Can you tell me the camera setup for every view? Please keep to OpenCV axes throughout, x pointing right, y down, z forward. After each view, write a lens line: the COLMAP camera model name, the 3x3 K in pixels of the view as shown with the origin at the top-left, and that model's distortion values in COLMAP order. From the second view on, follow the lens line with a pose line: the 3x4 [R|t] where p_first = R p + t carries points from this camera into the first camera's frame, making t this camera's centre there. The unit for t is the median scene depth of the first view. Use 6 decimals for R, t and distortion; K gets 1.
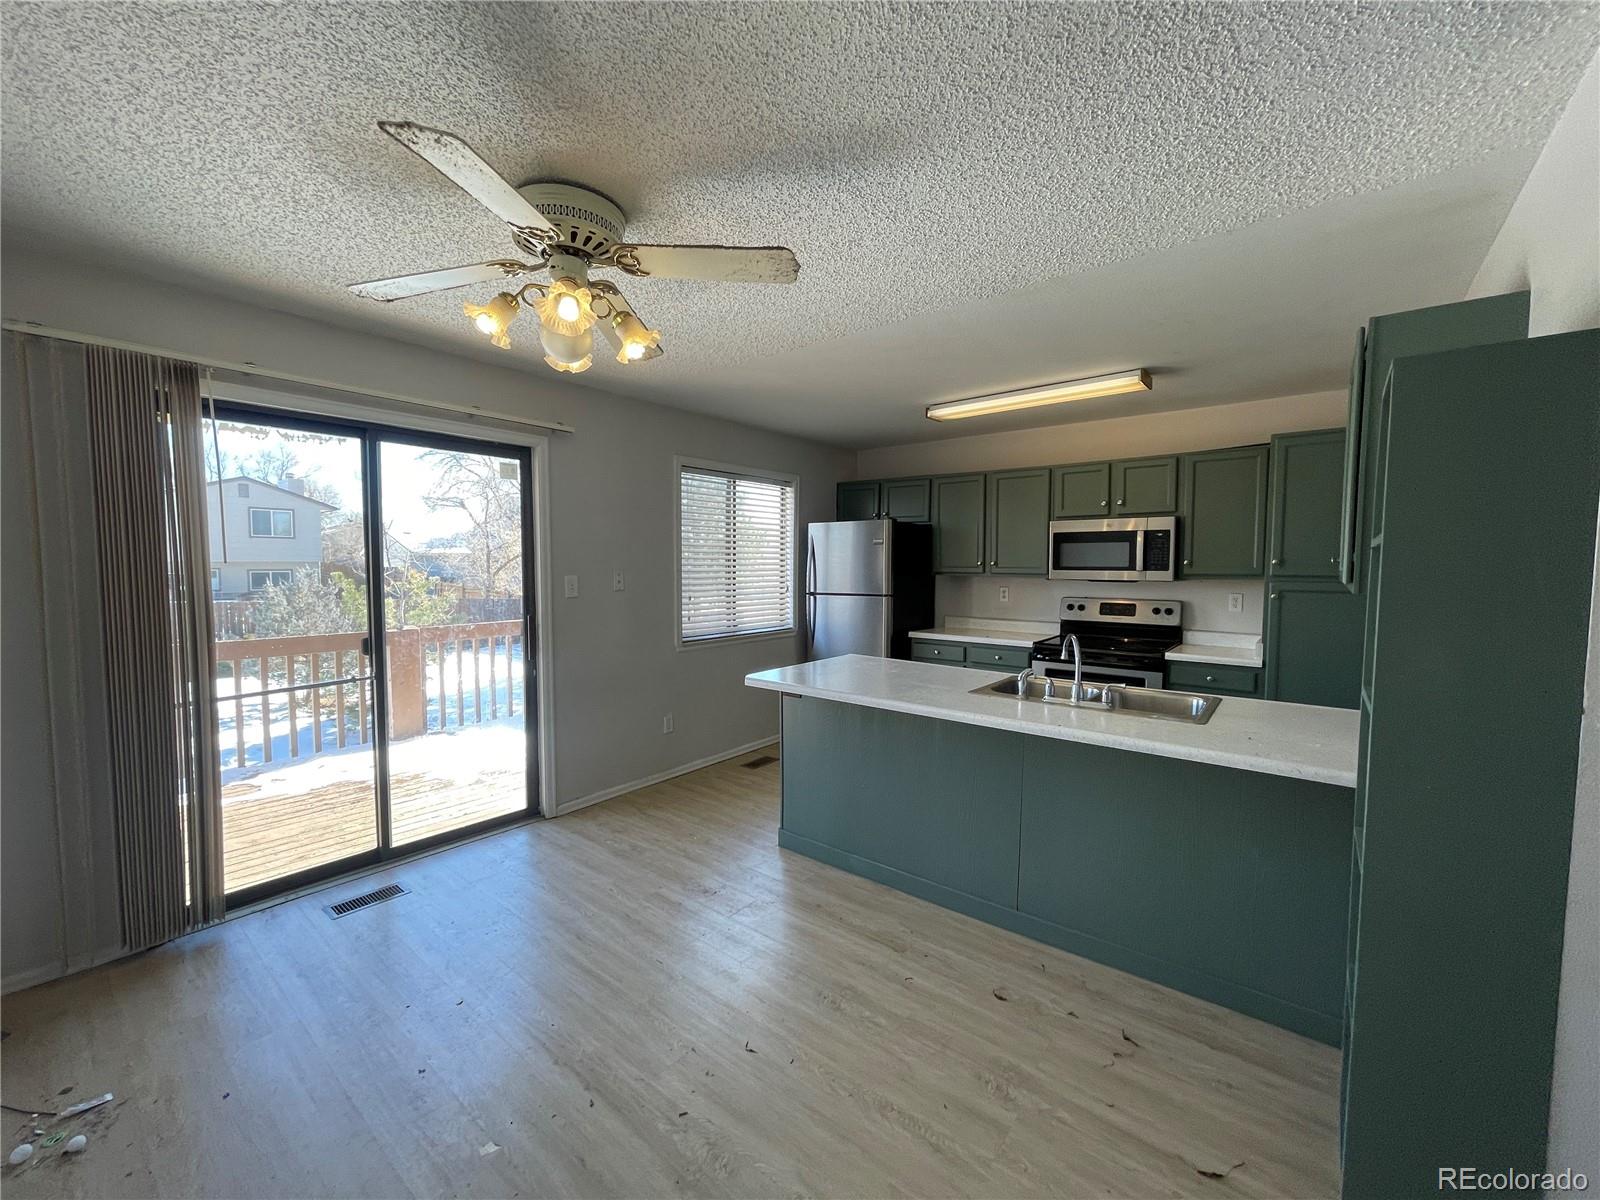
lens RADIAL K [[641.0, 0, 791.4], [0, 641.0, 601.5], [0, 0, 1]] dist [-0.005339, 0.001496]
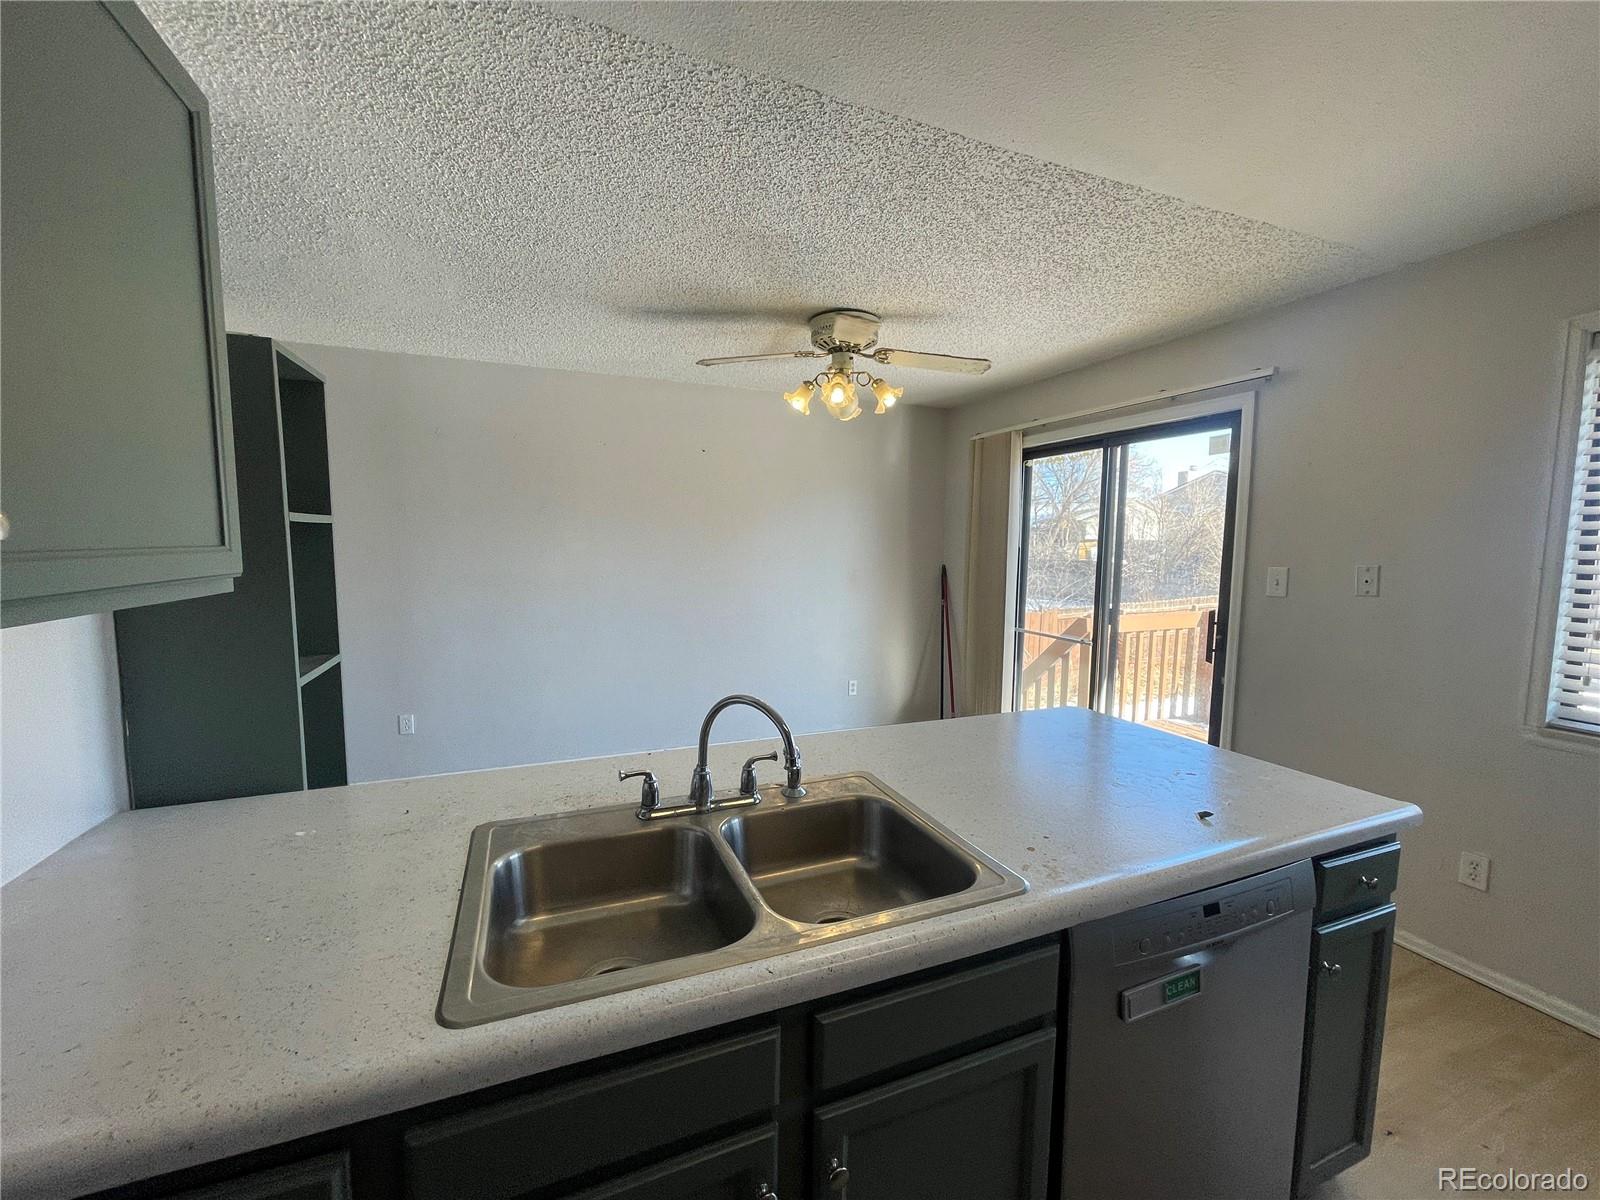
lens RADIAL K [[641.0, 0, 792.0], [0, 641.0, 603.3], [0, 0, 1]] dist [-0.005339, 0.001496]
pose [[-0.488146, 0.073528, -0.869659, 0.519320], [-0.064416, 0.990692, 0.119918, -0.045944], [0.870381, 0.114558, -0.478866, 0.780660]]
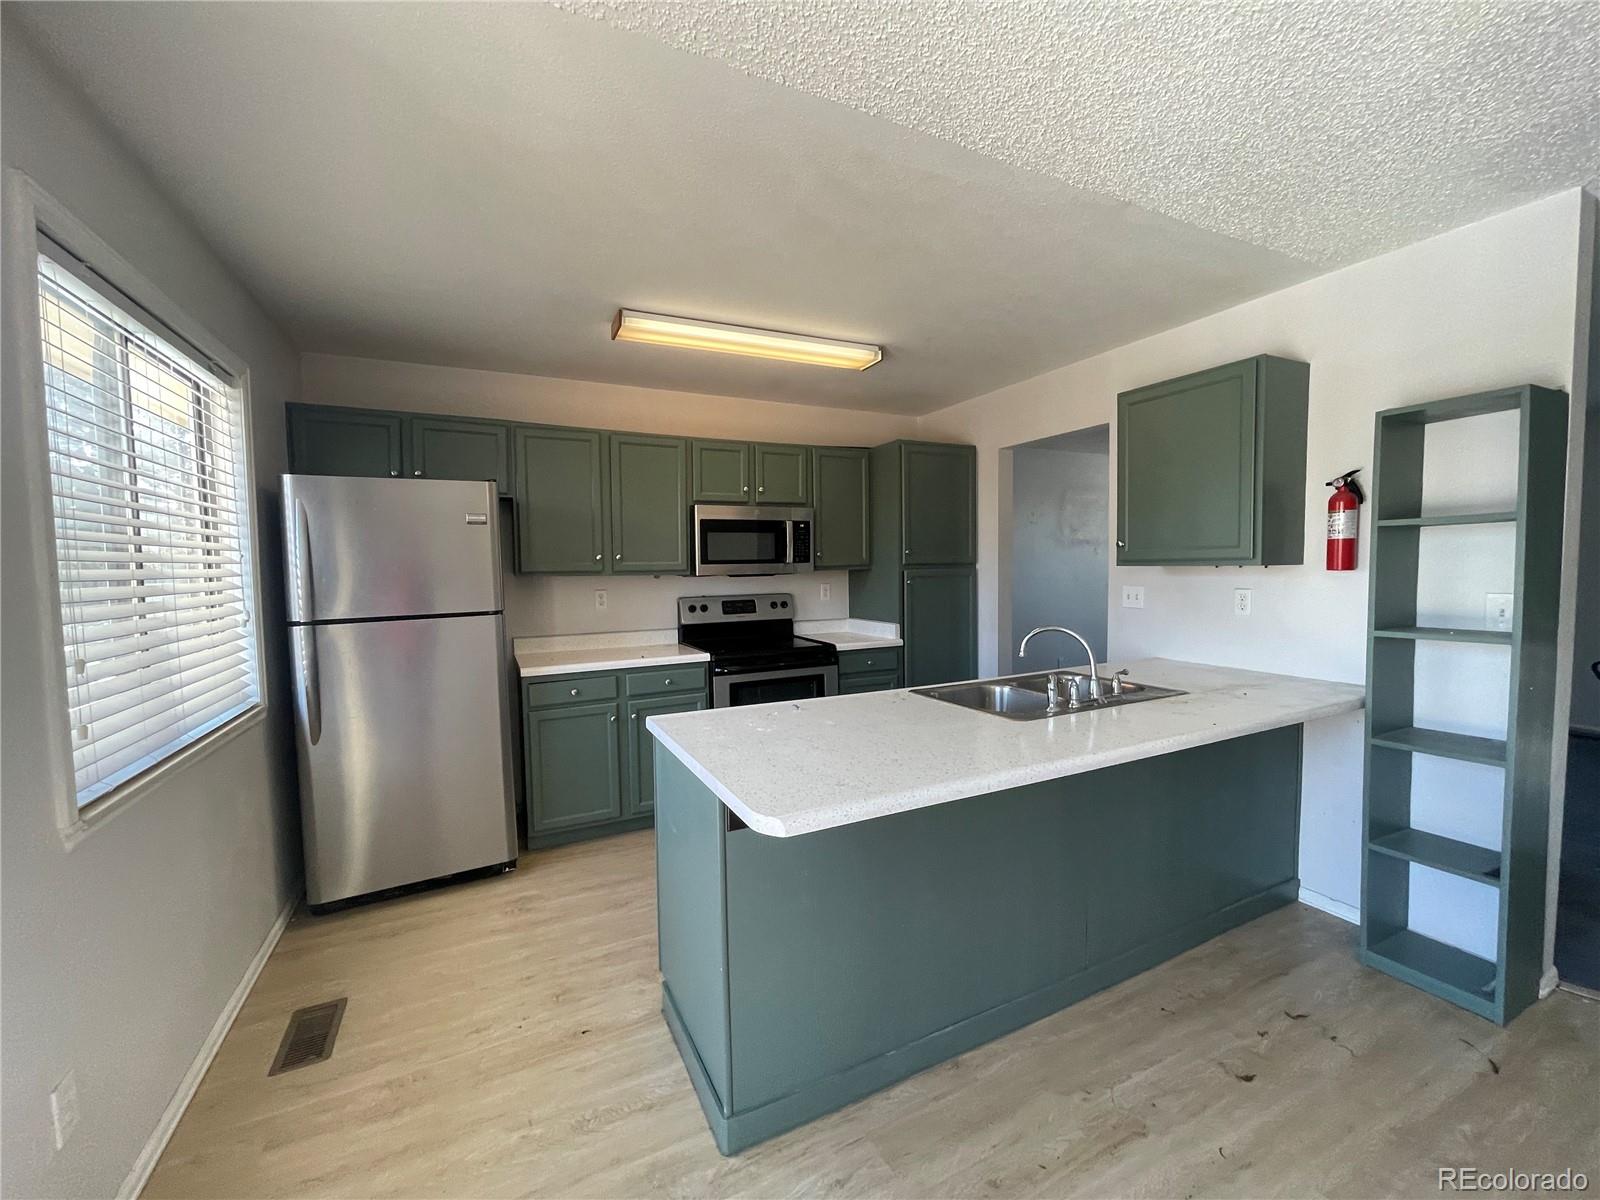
lens RADIAL K [[641.0, 0, 792.0], [0, 641.0, 599.6], [0, 0, 1]] dist [-0.005339, 0.001496]
pose [[0.418105, -0.056864, 0.906617, -0.315869], [0.072380, 0.996951, 0.029150, -0.021539], [-0.905511, 0.053433, 0.420946, 0.600344]]
